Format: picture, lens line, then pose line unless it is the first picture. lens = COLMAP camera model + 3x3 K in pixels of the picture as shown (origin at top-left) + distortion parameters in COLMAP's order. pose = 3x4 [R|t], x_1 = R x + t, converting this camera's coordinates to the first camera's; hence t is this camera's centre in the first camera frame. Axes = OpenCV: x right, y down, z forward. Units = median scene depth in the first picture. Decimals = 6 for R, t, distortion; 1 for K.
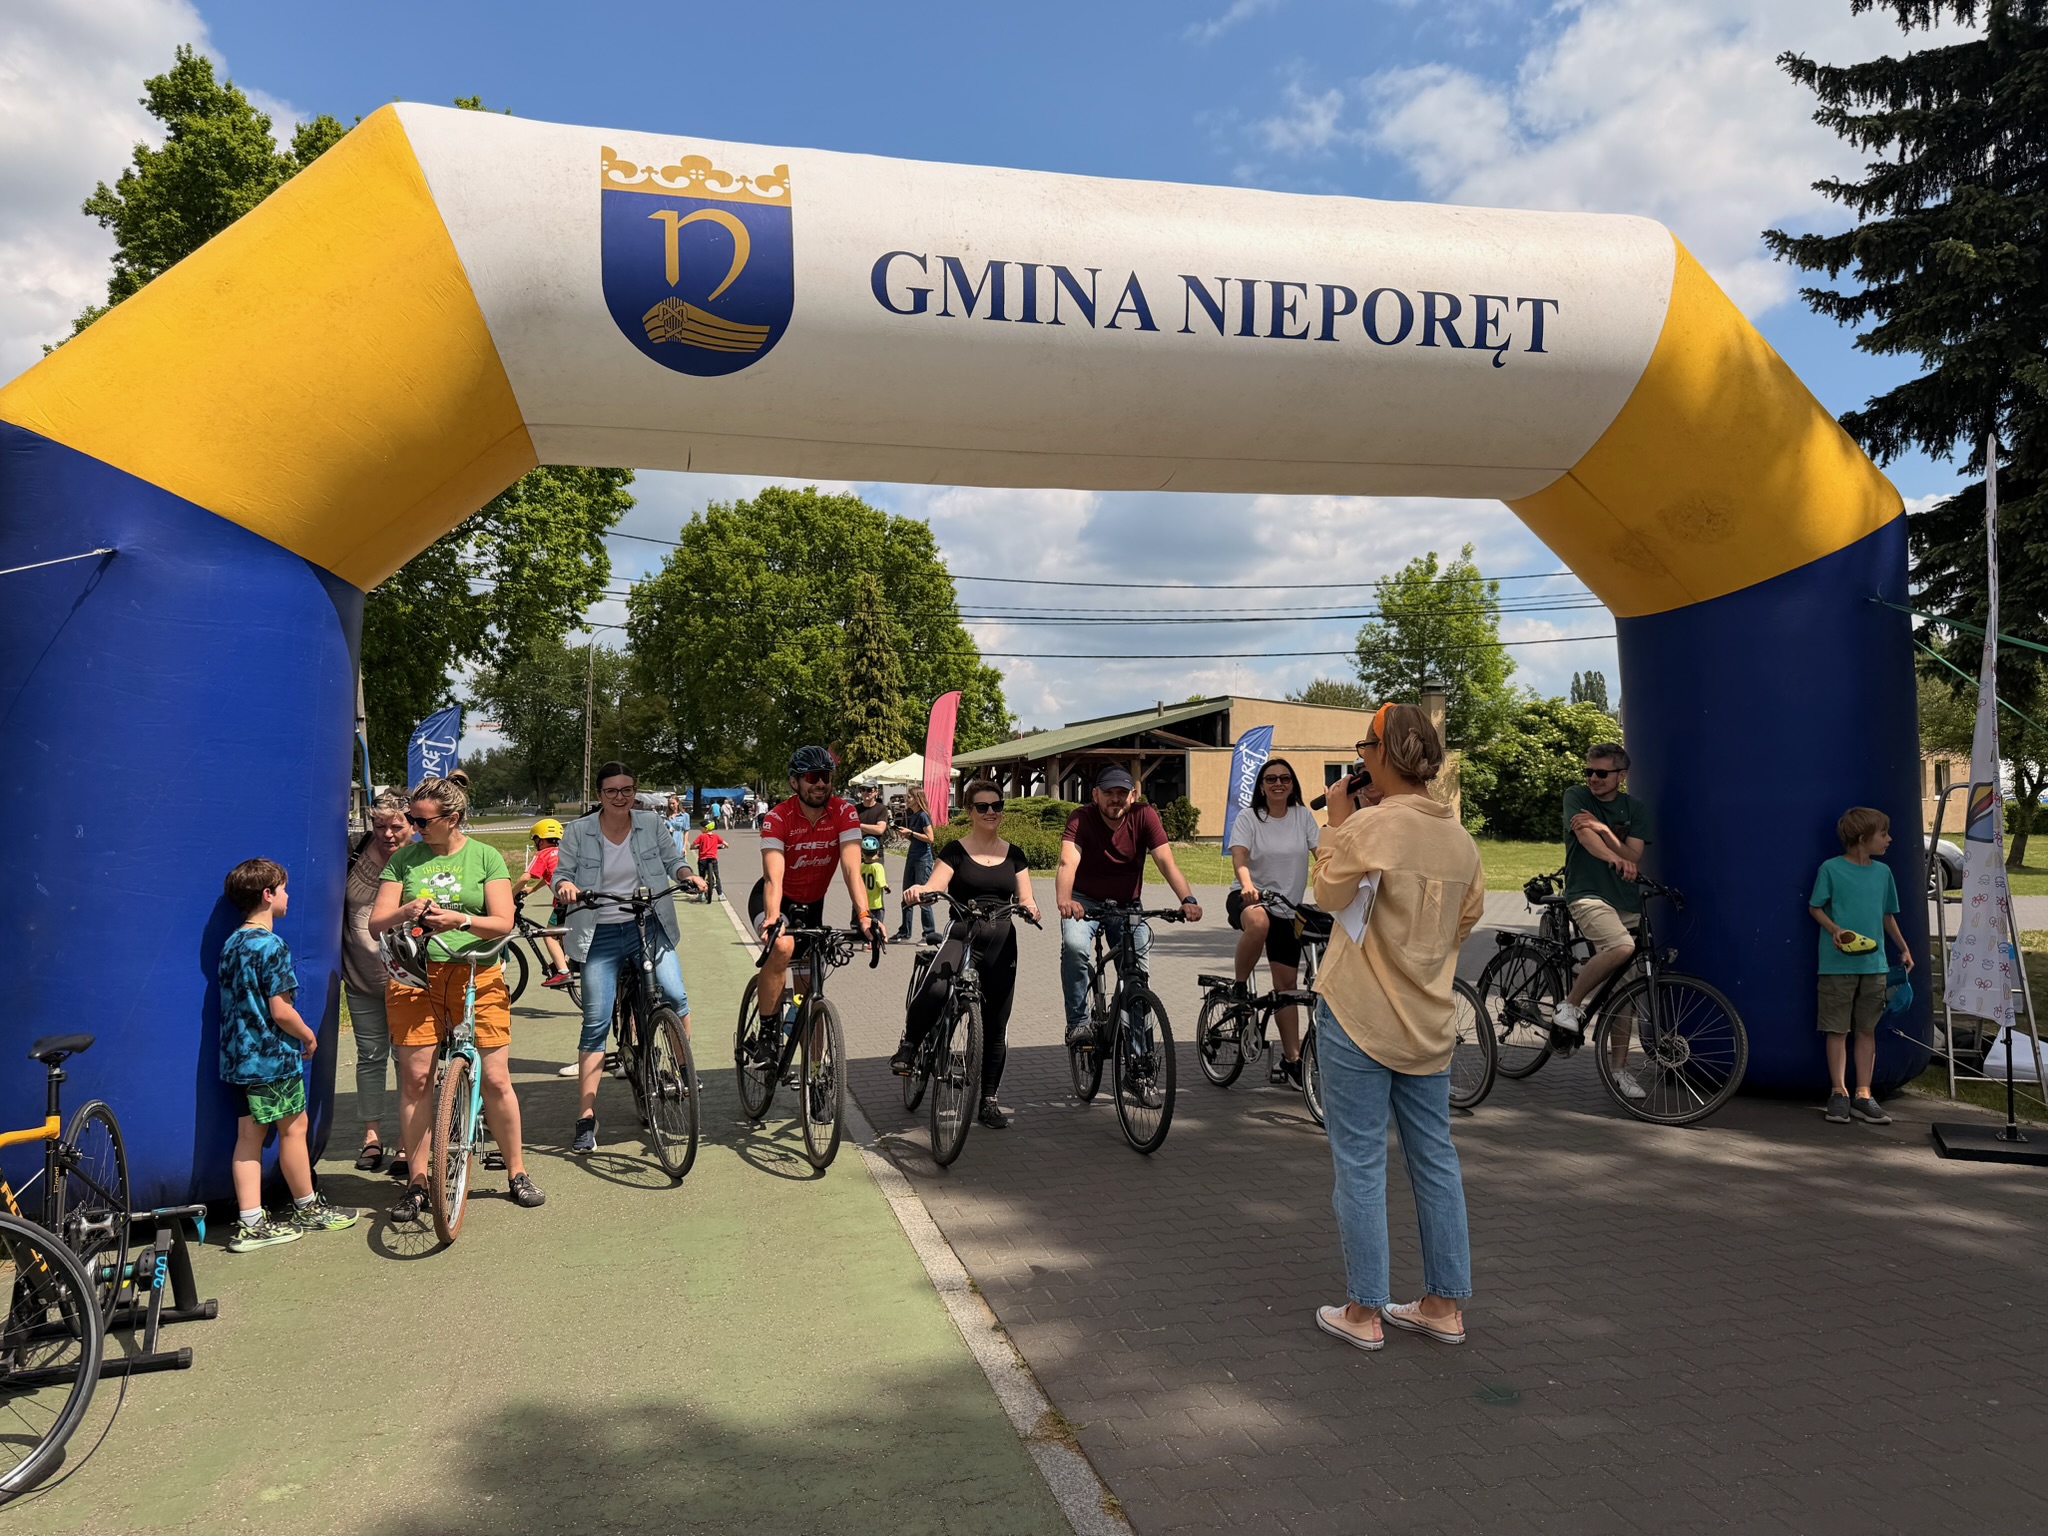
lens RADIAL K [[1415.5, 0, 1021.4], [0, 1415.5, 790.2], [0, 0, 1]] dist [0.134415, -0.165928]
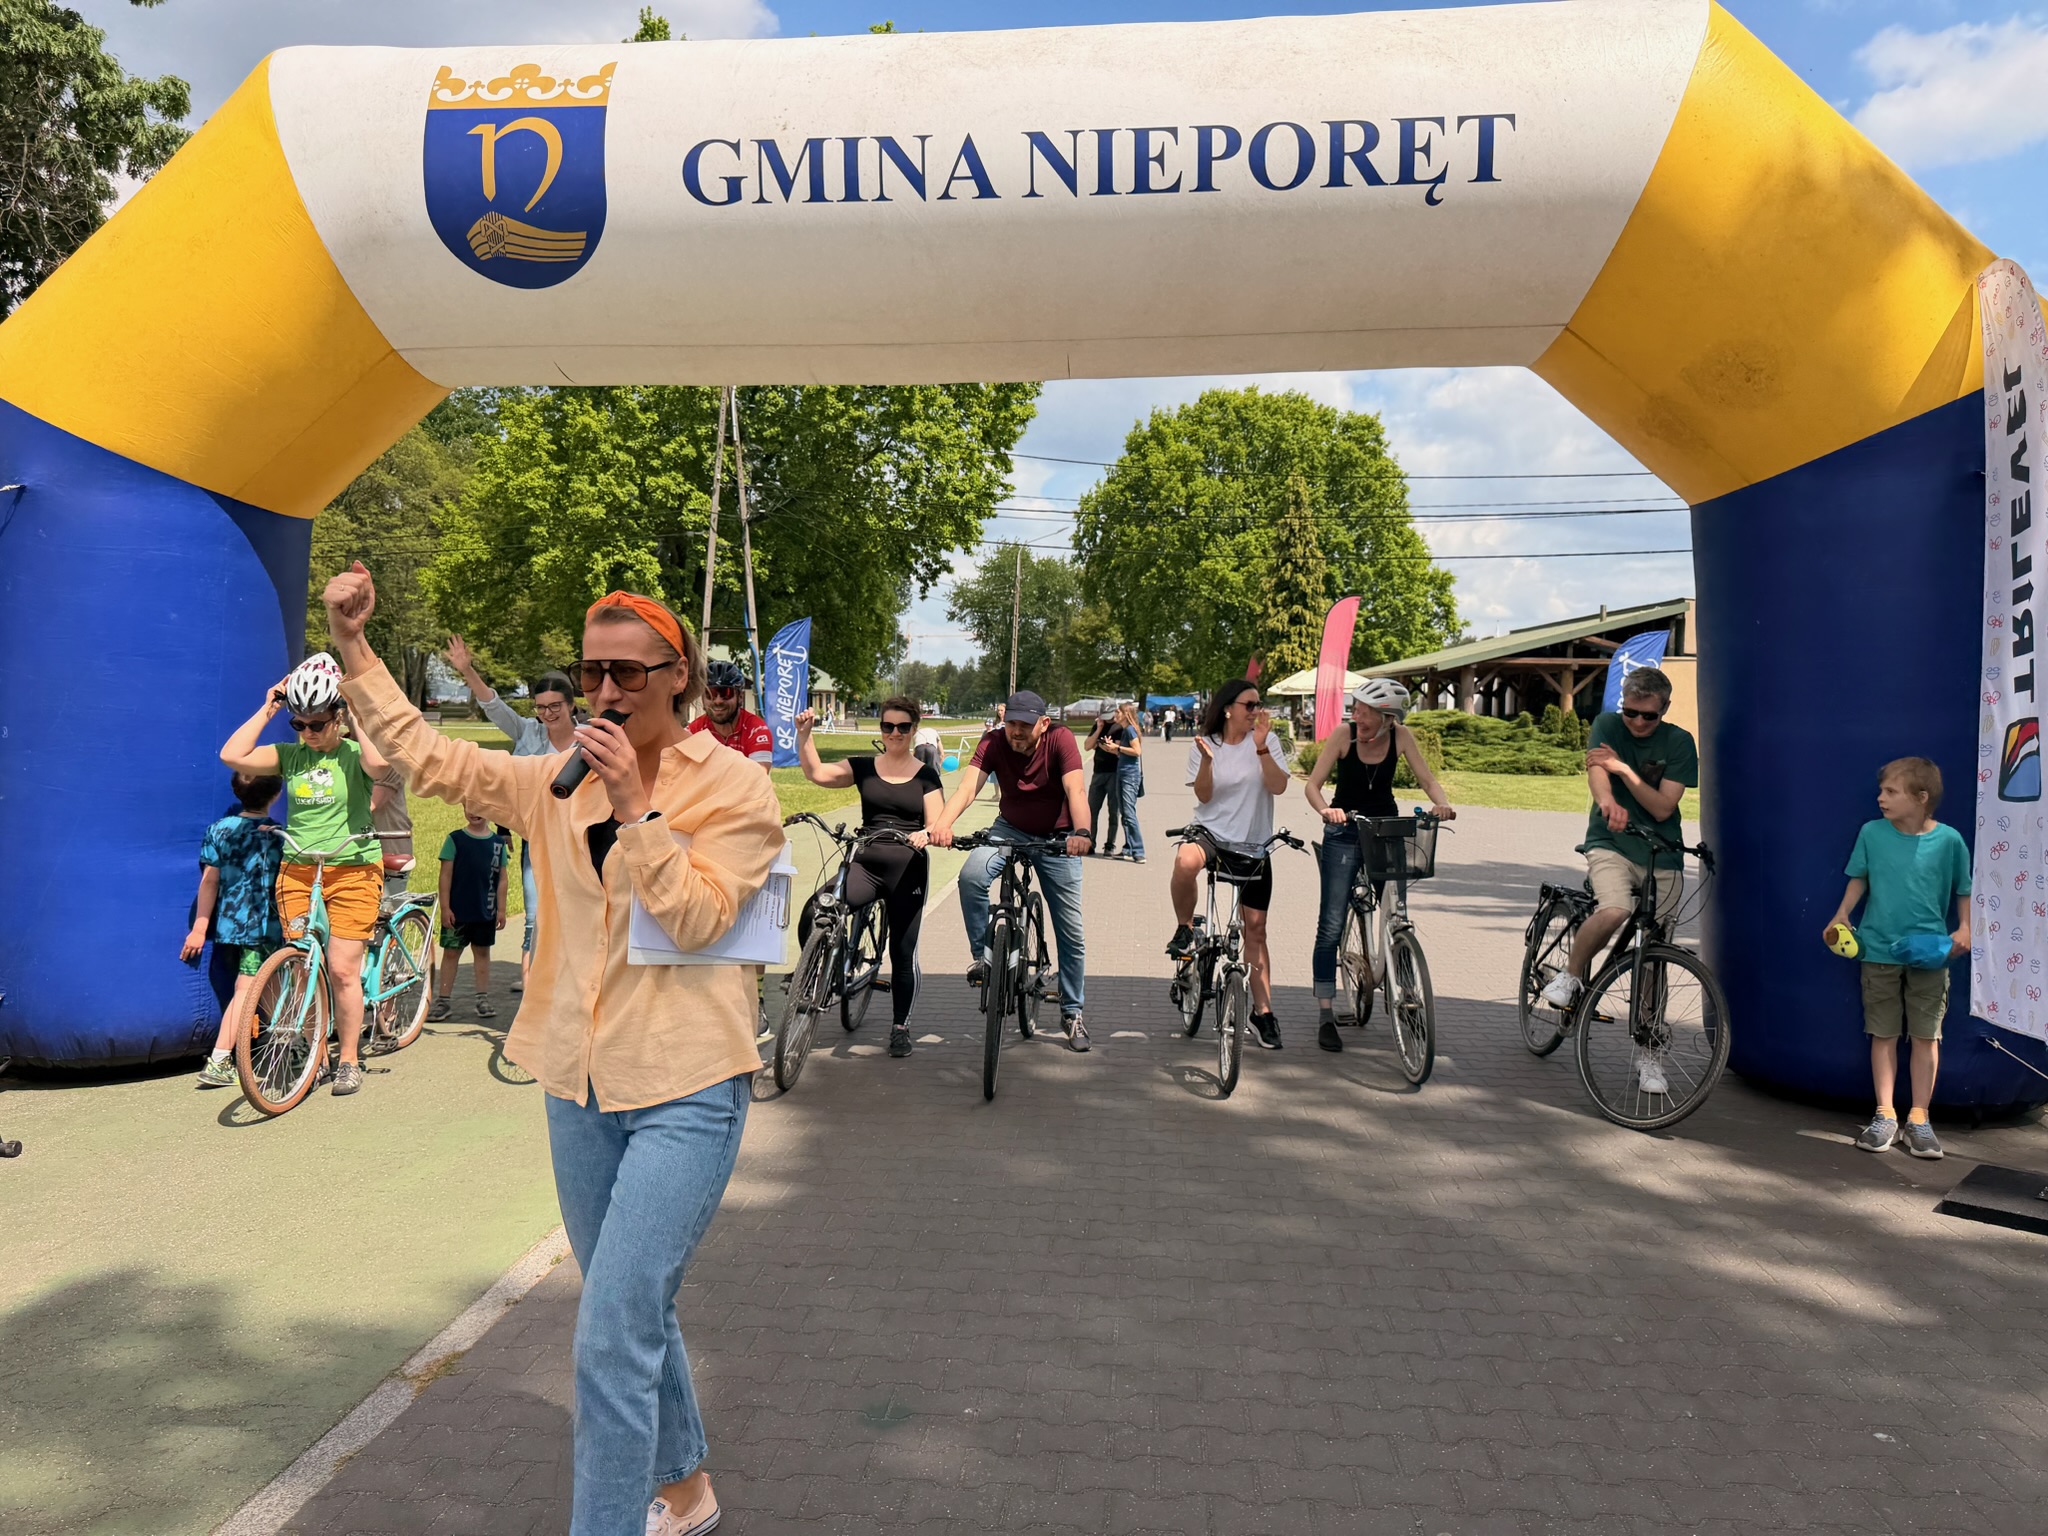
lens RADIAL K [[1431.3, 0, 1044.4], [0, 1431.3, 781.9], [0, 0, 1]] dist [0.092471, -0.157387]
pose [[0.948856, 0.031605, -0.314122, 0.076214], [-0.013394, 0.998111, 0.059966, -0.001973], [0.315424, -0.052692, 0.947487, 0.024295]]
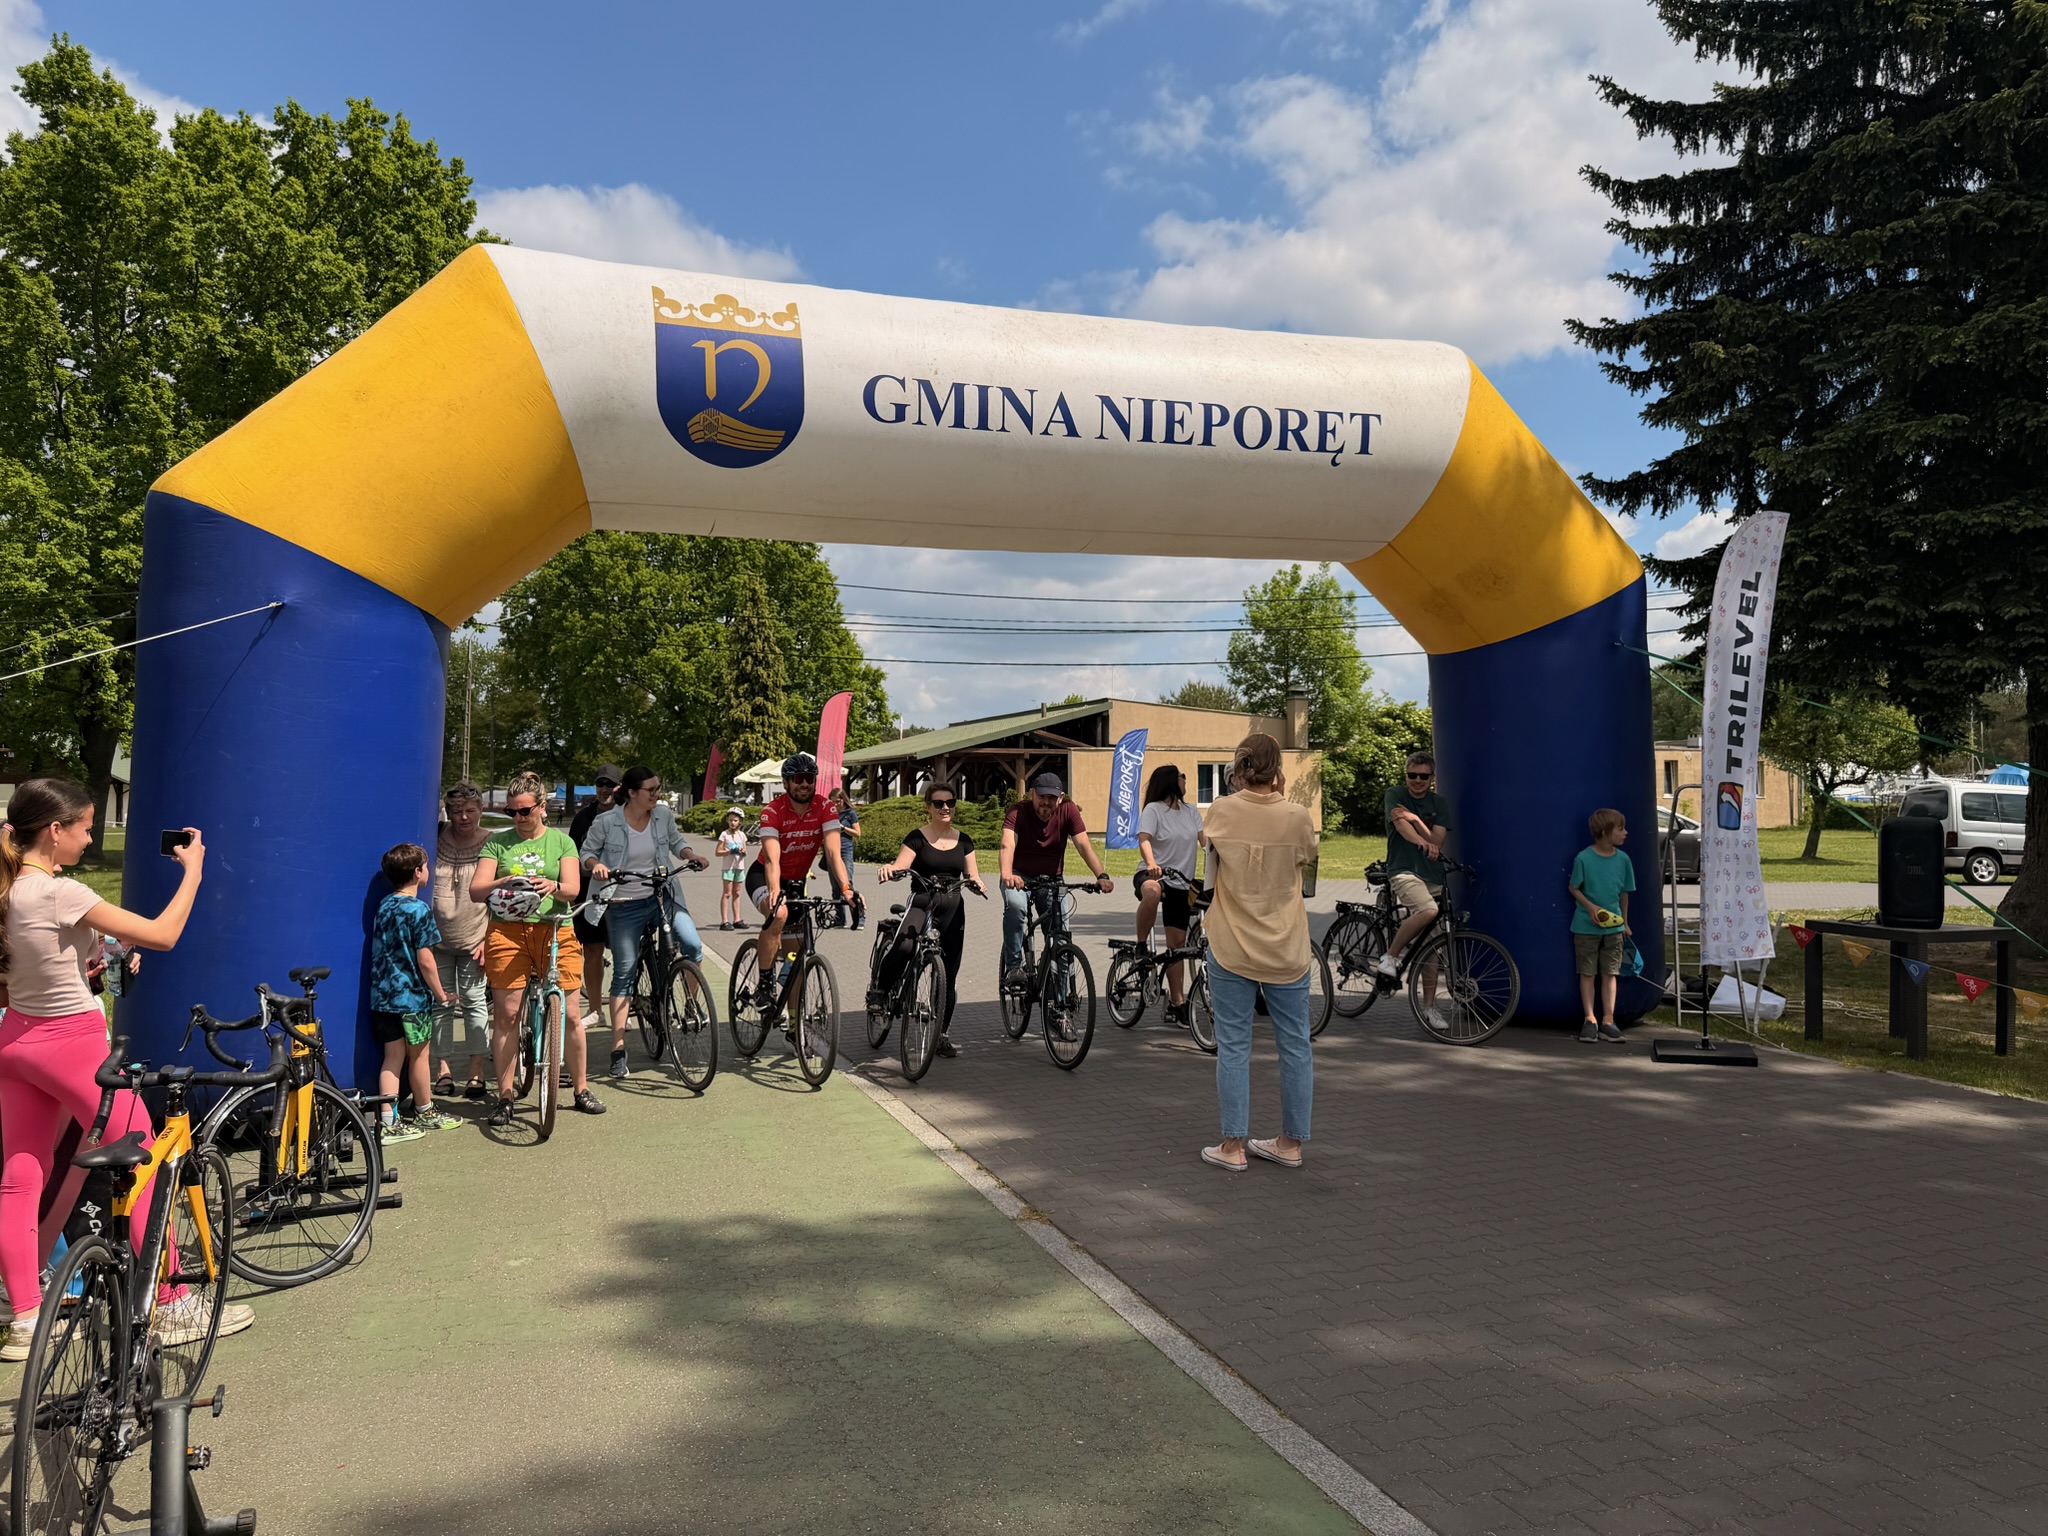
lens RADIAL K [[1419.6, 0, 1031.1], [0, 1419.6, 782.5], [0, 0, 1]] dist [0.142155, -0.159264]
pose [[0.995508, 0.001622, 0.094666, -0.013099], [-0.001271, 0.999992, -0.003775, -0.000250], [-0.094671, 0.003638, 0.995502, -0.052838]]
